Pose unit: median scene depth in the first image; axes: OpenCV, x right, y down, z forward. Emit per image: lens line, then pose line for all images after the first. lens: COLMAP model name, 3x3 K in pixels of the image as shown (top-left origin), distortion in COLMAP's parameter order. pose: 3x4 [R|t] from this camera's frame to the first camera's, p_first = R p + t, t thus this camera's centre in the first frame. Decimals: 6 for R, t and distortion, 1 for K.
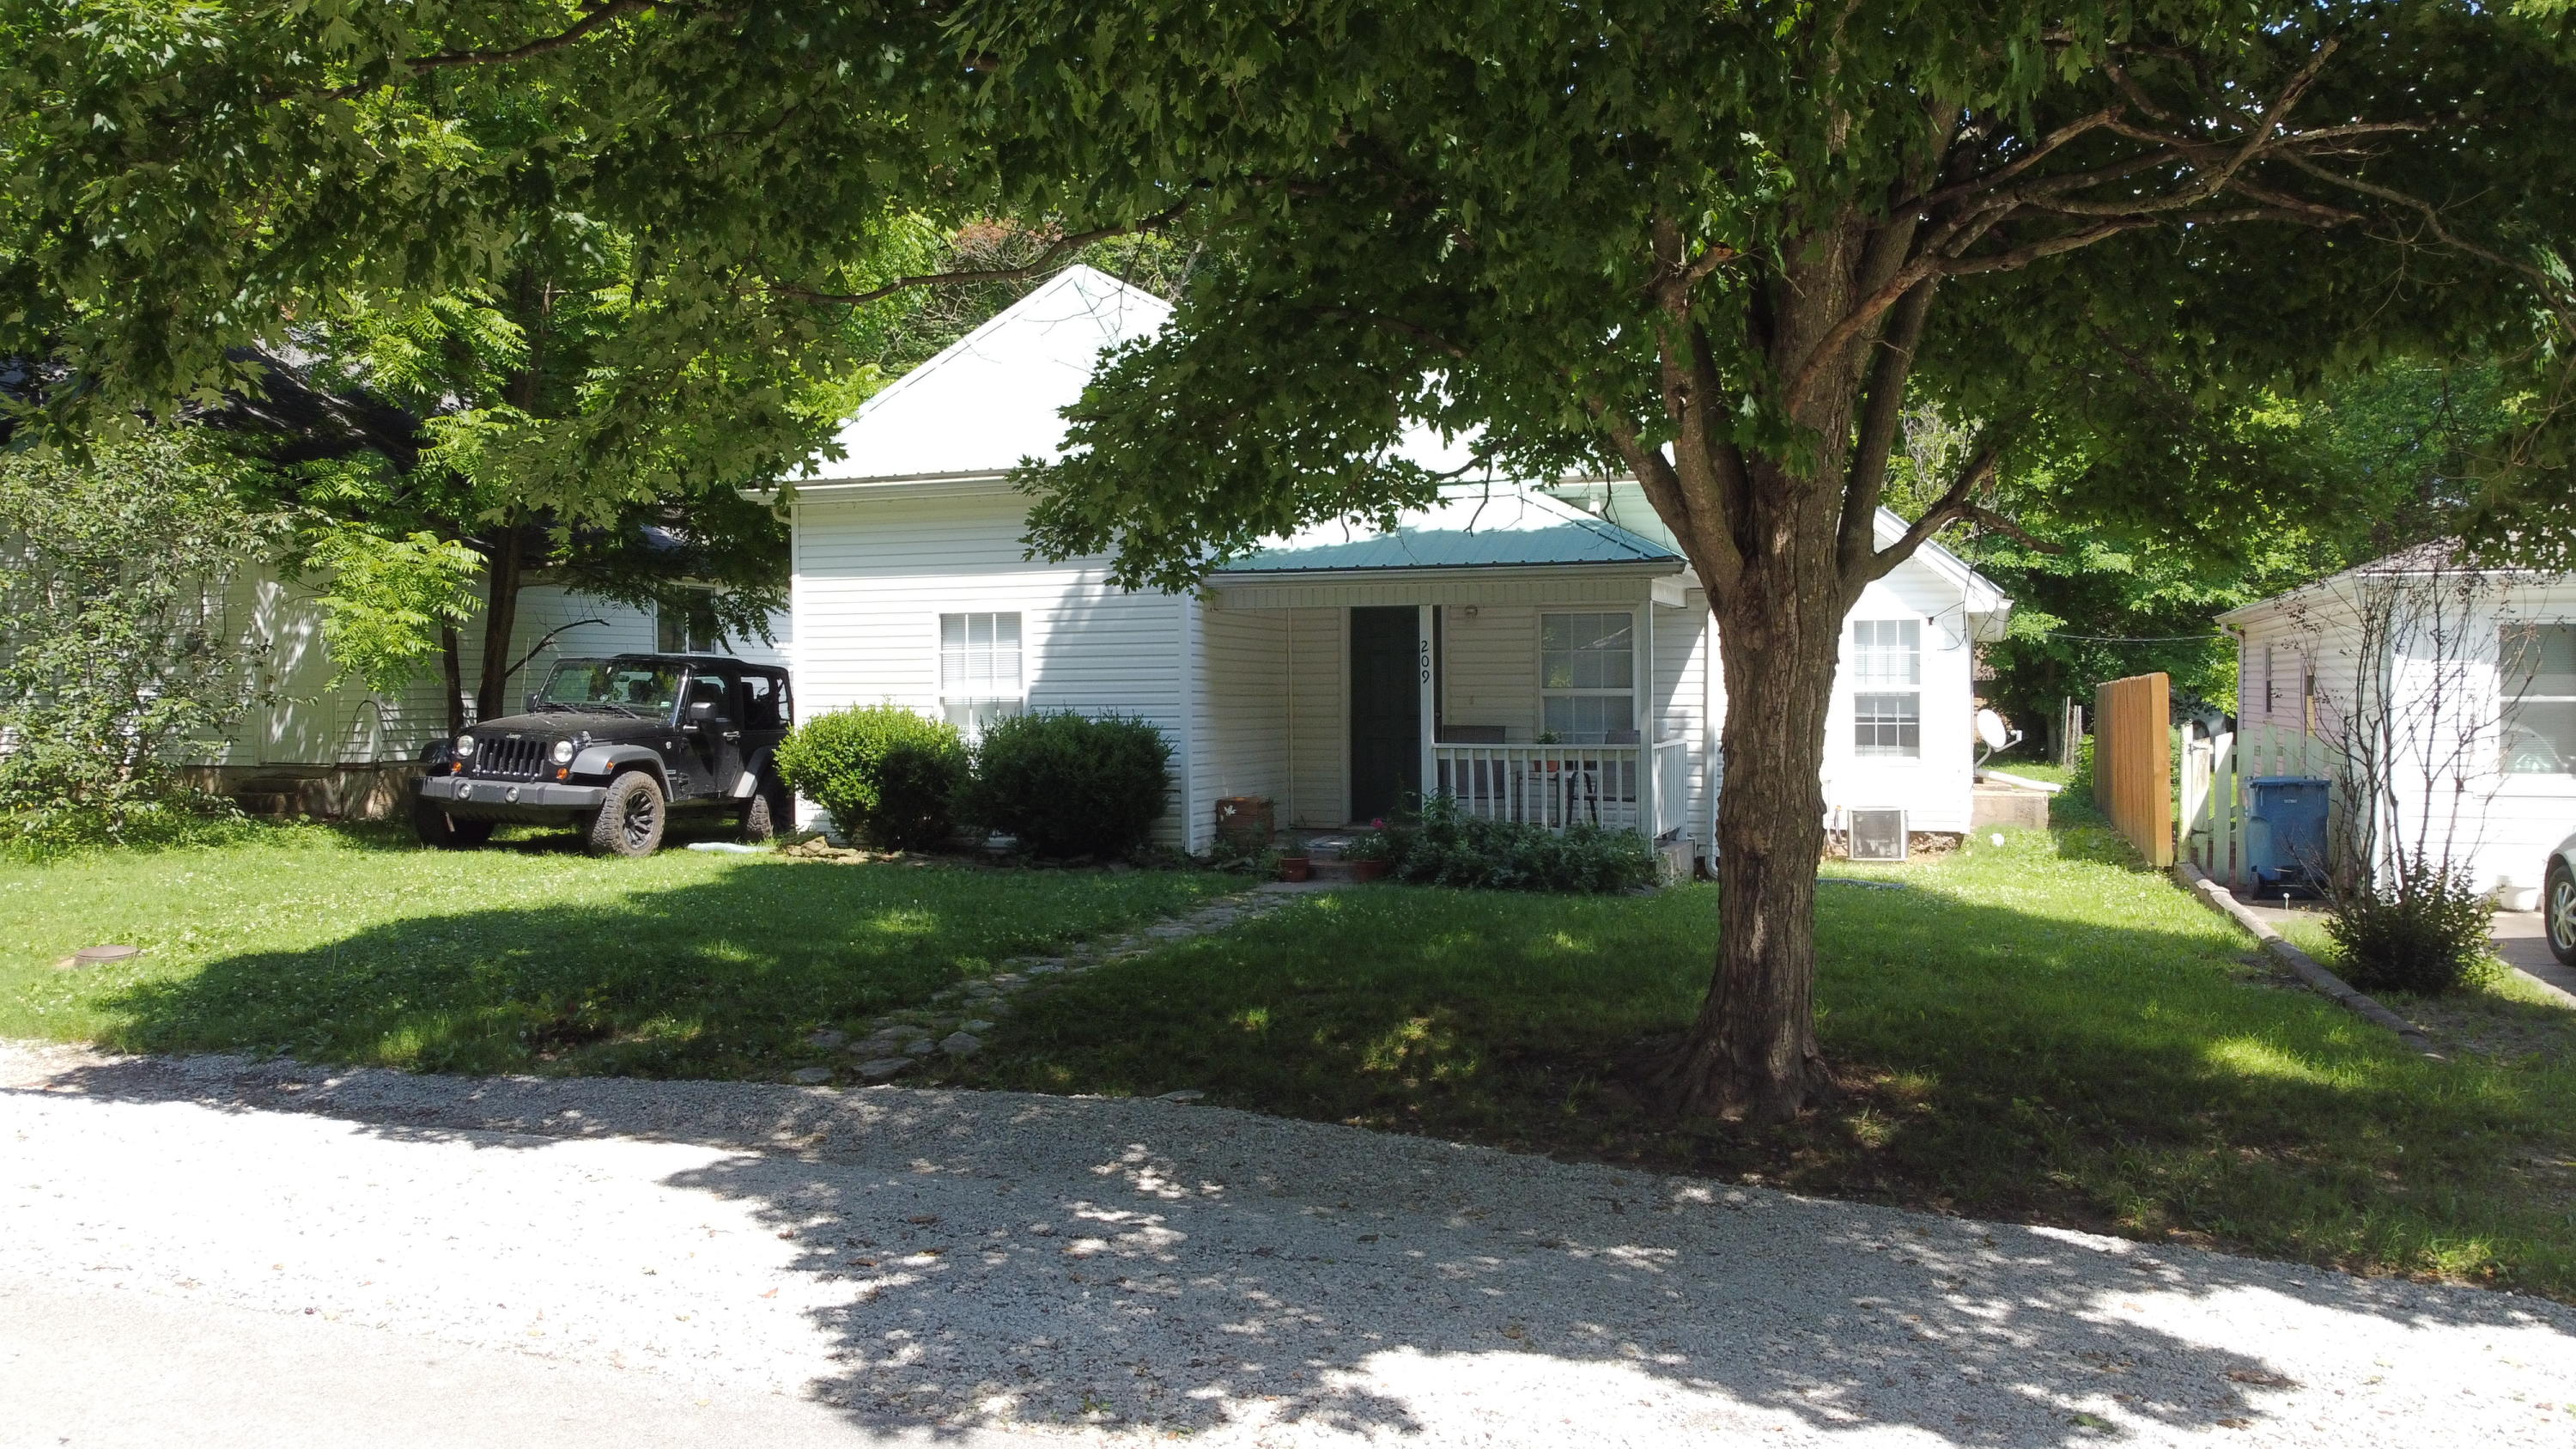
lens RADIAL K [[1856.7, 0, 1288.0], [0, 1856.7, 724.5], [0, 0, 1]] dist [0.031421, 0.000056]
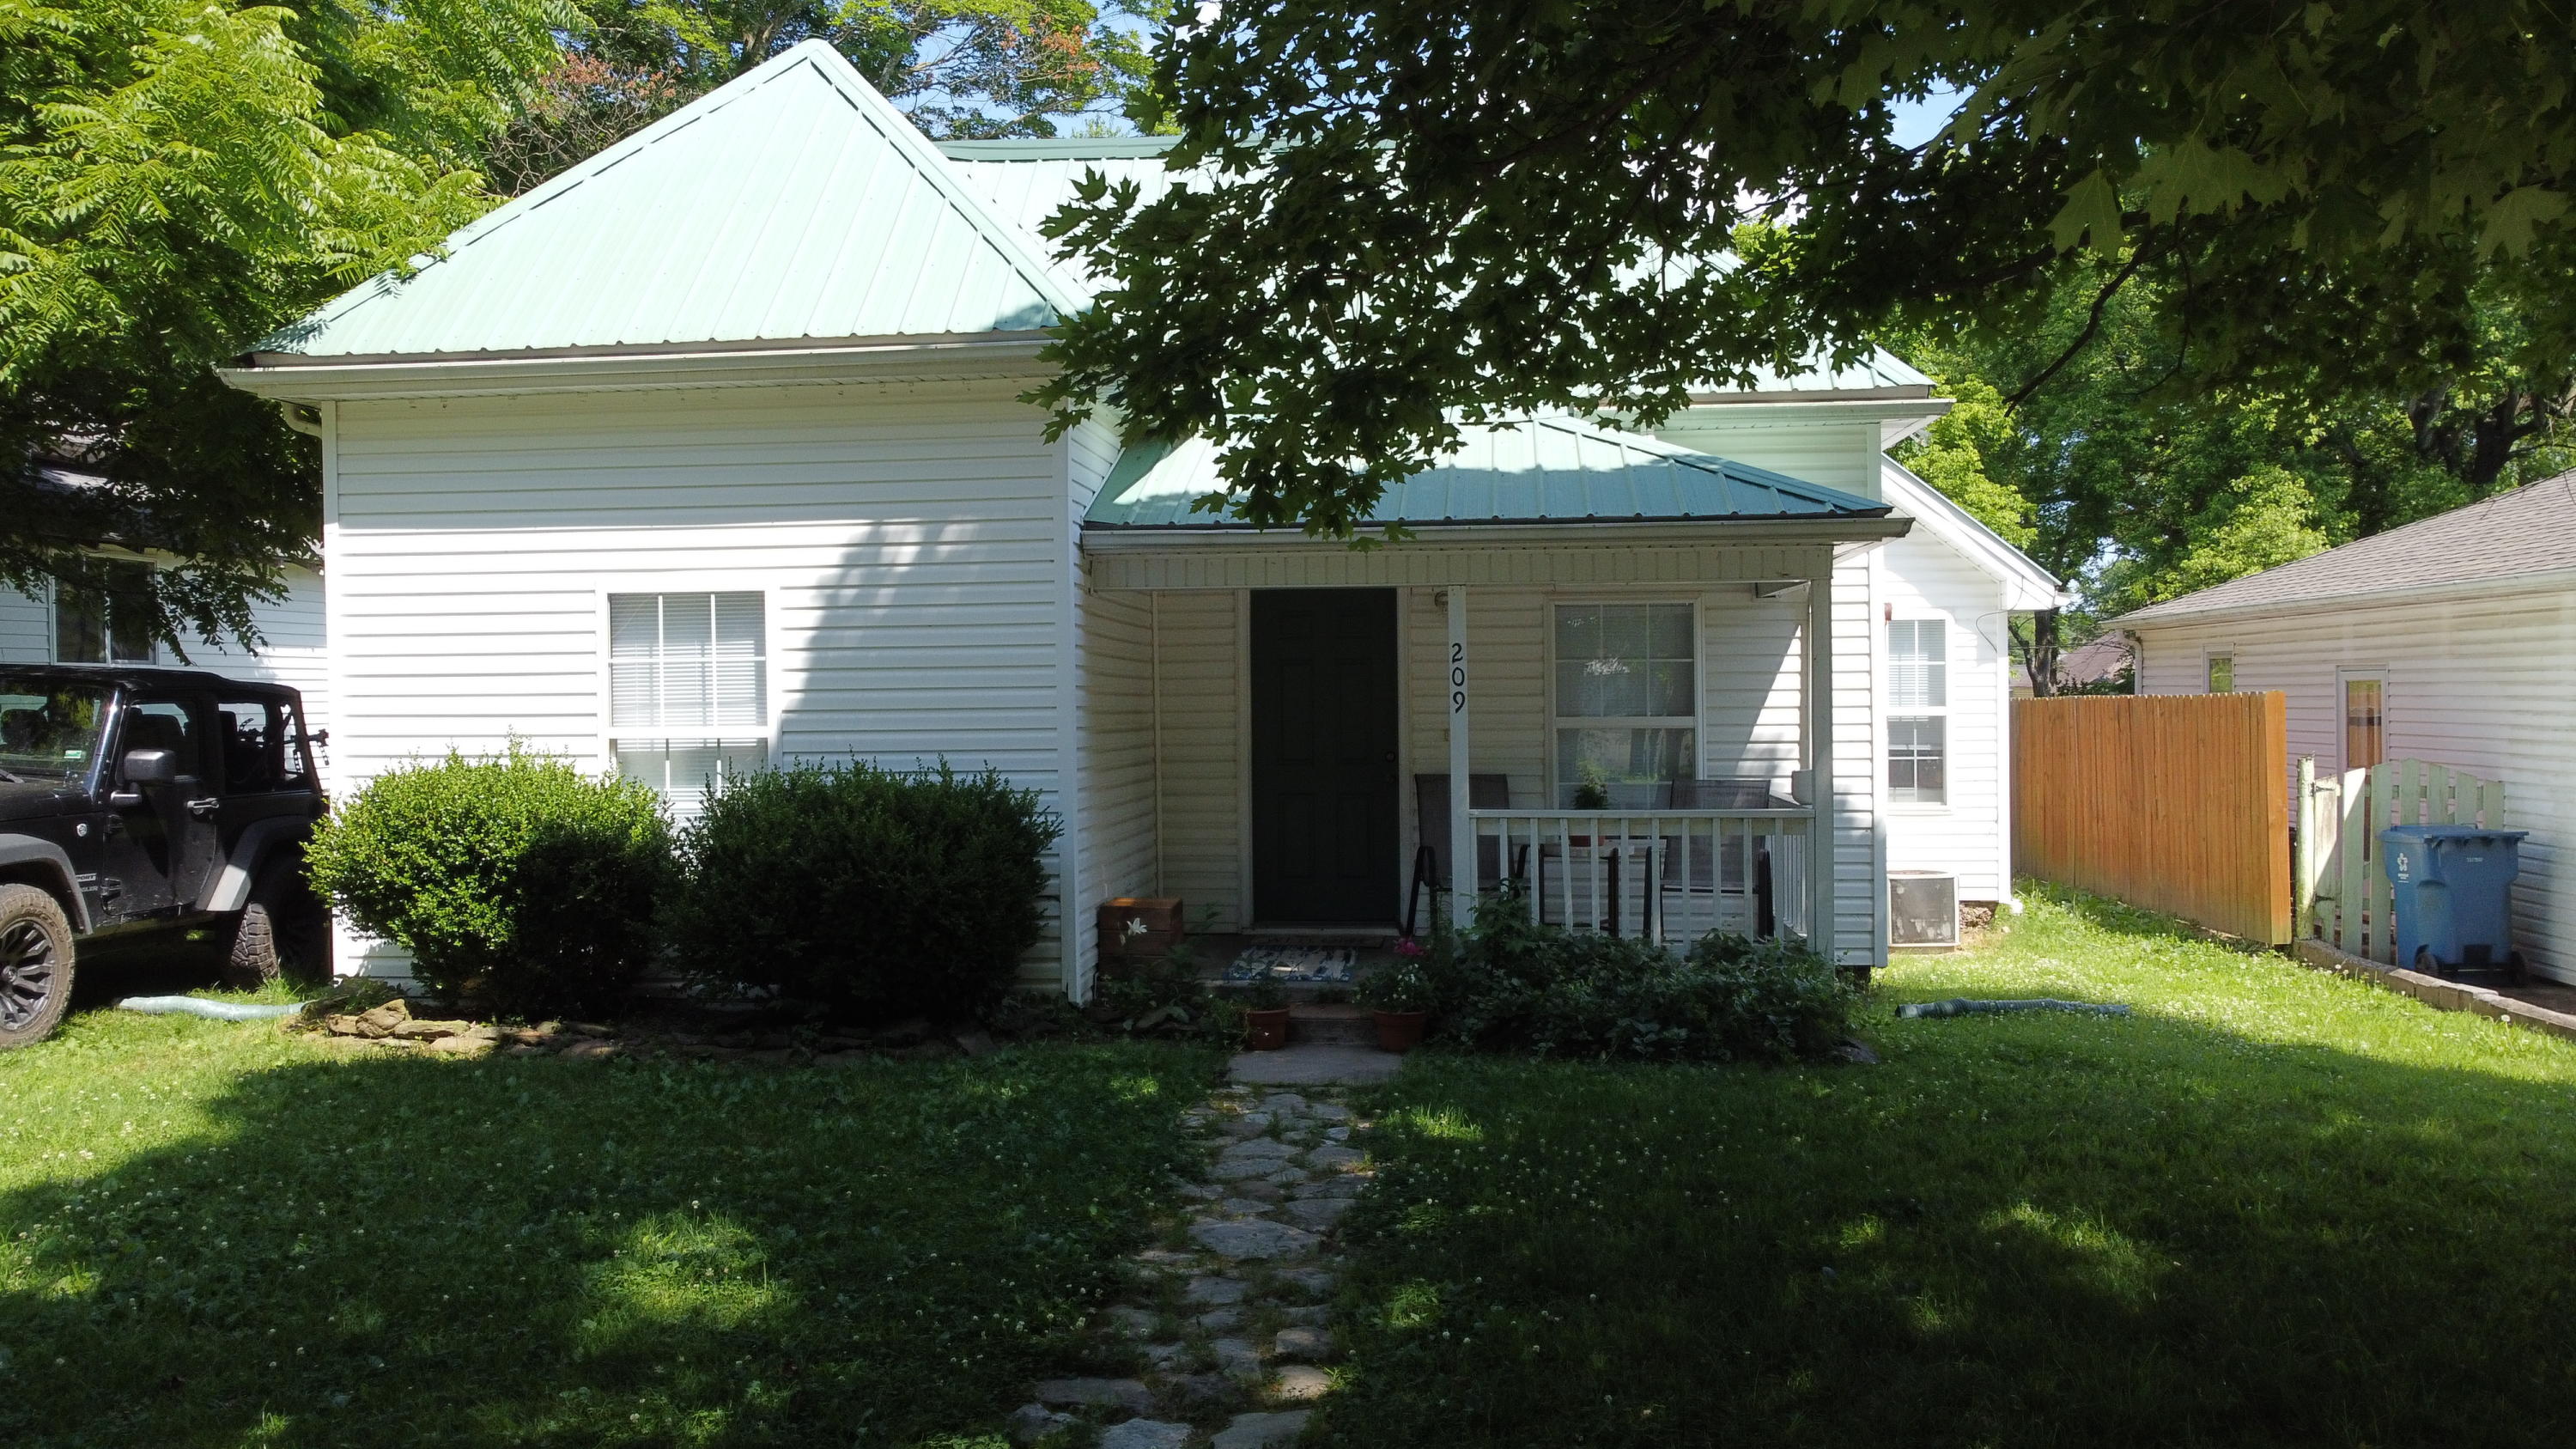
lens RADIAL K [[1934.7, 0, 1288.0], [0, 1934.7, 724.5], [0, 0, 1]] dist [0.006637, 0.005750]
pose [[0.971317, -0.006679, 0.237695, -0.122827], [0.008240, 0.999951, -0.005571, -0.013911], [-0.237646, 0.007370, 0.971324, 0.359519]]
